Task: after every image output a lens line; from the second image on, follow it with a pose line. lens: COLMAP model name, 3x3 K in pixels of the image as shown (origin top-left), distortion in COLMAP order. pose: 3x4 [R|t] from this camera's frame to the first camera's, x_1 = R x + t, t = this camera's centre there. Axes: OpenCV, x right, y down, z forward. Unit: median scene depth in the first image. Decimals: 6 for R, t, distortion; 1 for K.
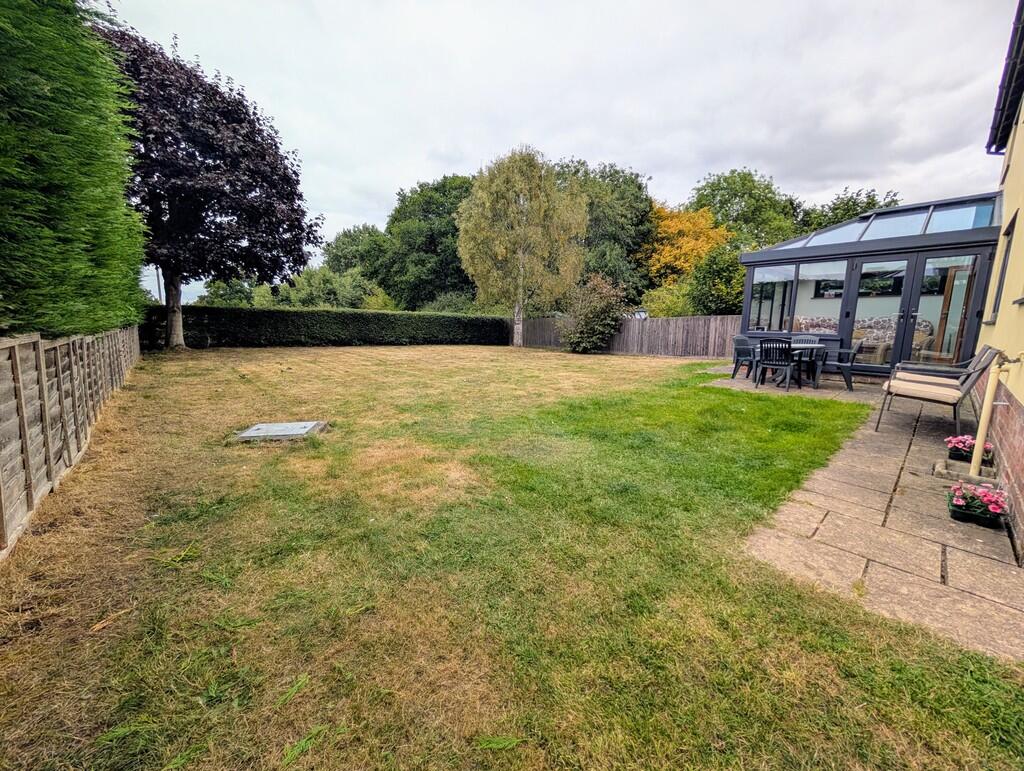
lens RADIAL K [[388.9, 0, 514.3], [0, 388.9, 382.8], [0, 0, 1]] dist [-0.007636, 0.000138]
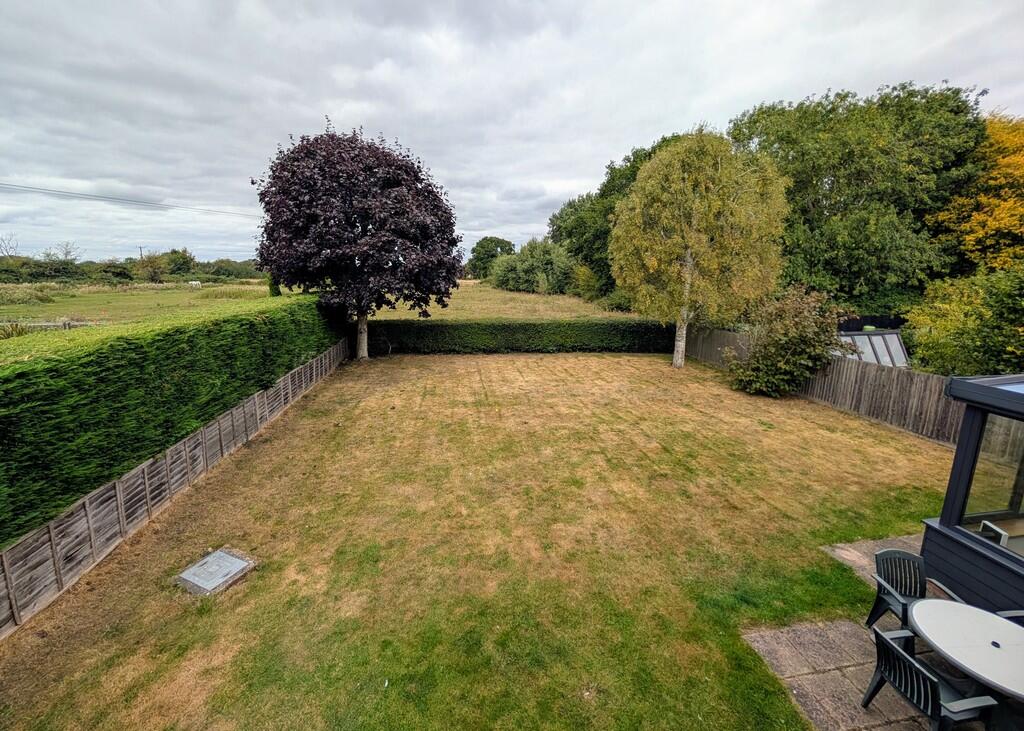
lens RADIAL K [[386.2, 0, 517.1], [0, 386.2, 340.4], [0, 0, 1]] dist [-0.000387, 0.000005]
pose [[0.835820, 0.096197, -0.540509, 0.097791], [-0.084379, 0.995340, 0.046666, -0.094960], [0.542480, 0.006604, 0.840043, 0.067953]]
